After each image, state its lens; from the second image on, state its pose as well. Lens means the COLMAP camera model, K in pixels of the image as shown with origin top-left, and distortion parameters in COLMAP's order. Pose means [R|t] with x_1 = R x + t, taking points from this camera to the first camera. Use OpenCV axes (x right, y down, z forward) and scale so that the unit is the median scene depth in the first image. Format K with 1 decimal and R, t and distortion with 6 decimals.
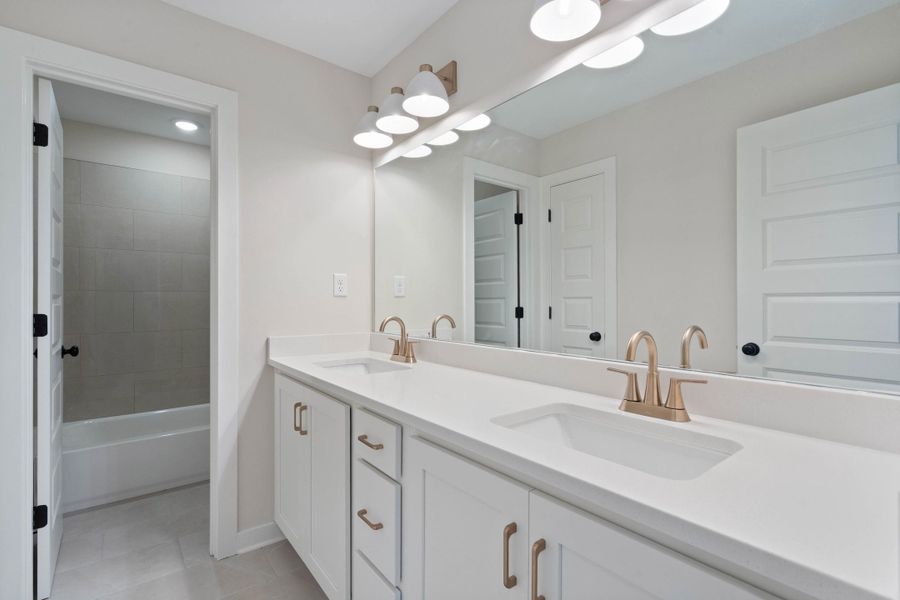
lens RADIAL K [[415.8, 0, 450.0], [0, 415.8, 300.0], [0, 0, 1]] dist [0.001887, 0.000405]
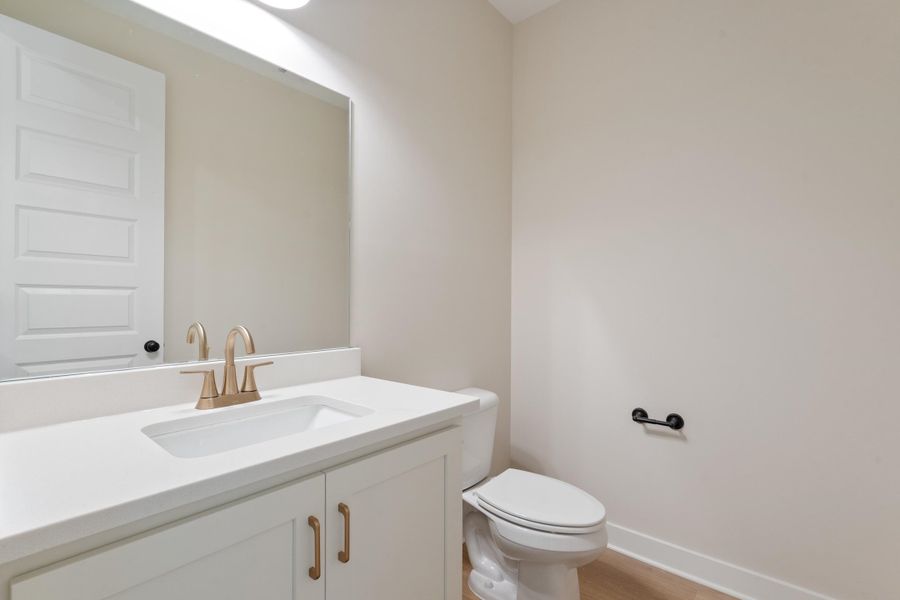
lens RADIAL K [[415.8, 0, 450.0], [0, 415.8, 300.0], [0, 0, 1]] dist [0.001887, 0.000405]
pose [[-0.188071, -0.002448, 0.982152, -0.696332], [-0.020449, 0.999790, -0.001424, -0.006771], [-0.981942, -0.020352, -0.188082, 0.642127]]
